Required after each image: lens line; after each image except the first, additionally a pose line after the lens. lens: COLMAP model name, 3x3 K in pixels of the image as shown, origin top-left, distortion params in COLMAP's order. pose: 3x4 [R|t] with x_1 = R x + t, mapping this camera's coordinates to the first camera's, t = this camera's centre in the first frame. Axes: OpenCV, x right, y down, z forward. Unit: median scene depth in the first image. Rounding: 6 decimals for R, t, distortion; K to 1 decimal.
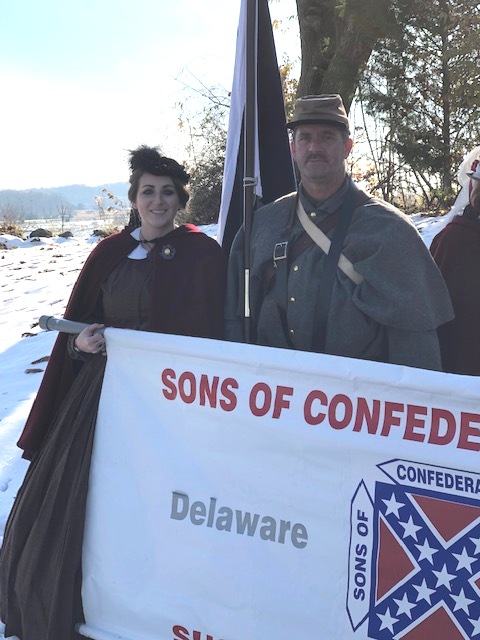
lens RADIAL K [[1086.9, 0, 240.7], [0, 1086.9, 319.2], [0, 0, 1]] dist [0.304832, 0.000000]
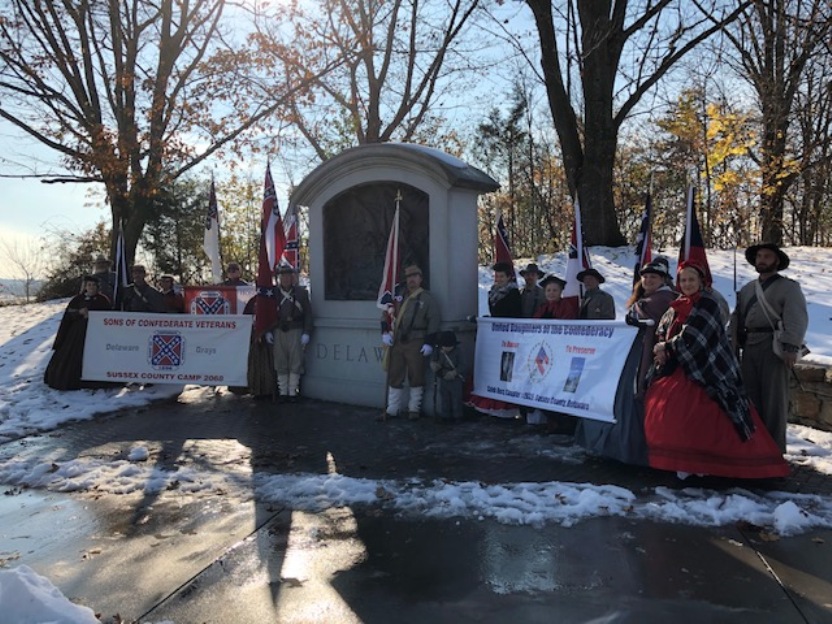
lens RADIAL K [[677.4, 0, 417.3], [0, 677.4, 305.1], [0, 0, 1]] dist [0.077816, 0.001644]
pose [[0.878987, -0.008039, 0.476778, -0.233319], [0.047161, 0.996421, -0.070145, 0.202830], [-0.474508, 0.084142, 0.876221, -1.761673]]
